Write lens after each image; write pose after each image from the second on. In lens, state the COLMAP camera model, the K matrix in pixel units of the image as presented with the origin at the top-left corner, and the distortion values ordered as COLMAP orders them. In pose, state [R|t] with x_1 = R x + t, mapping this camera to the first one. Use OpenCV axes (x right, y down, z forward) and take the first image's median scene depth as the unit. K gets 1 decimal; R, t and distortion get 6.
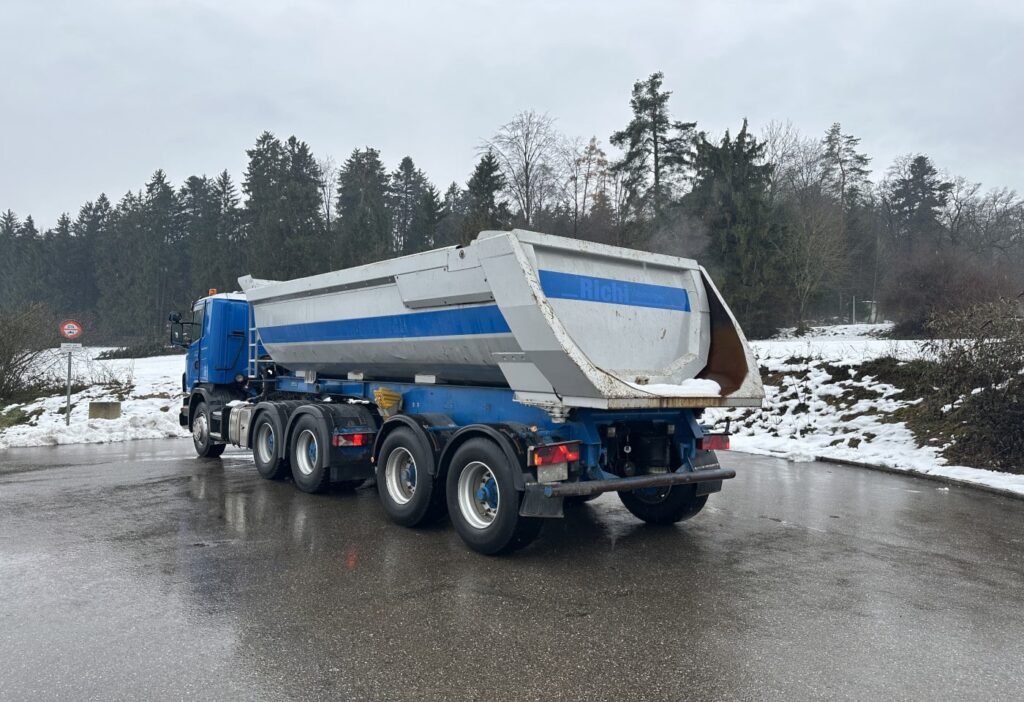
lens RADIAL K [[722.9, 0, 513.9], [0, 722.9, 353.3], [0, 0, 1]] dist [0.048769, -0.016121]
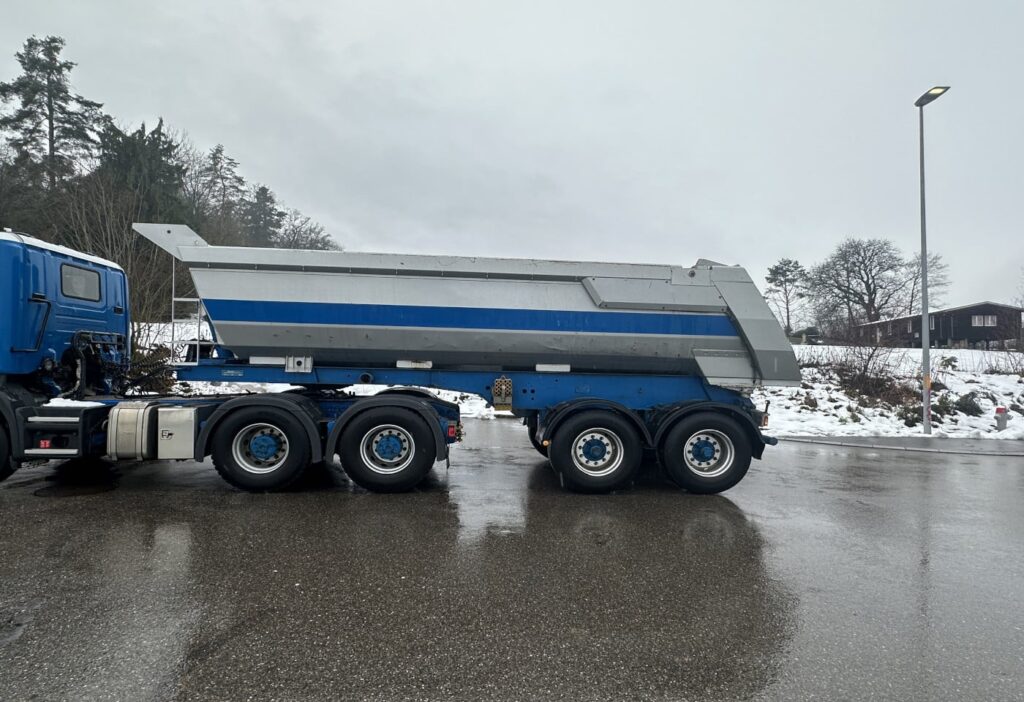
lens RADIAL K [[588.7, 0, 512.3], [0, 588.7, 349.0], [0, 0, 1]] dist [-0.001897, 0.002603]
pose [[0.557724, 0.012676, 0.829930, -0.104783], [-0.031434, 0.999489, 0.005858, 0.000307], [-0.829431, -0.029355, 0.557837, 0.061721]]
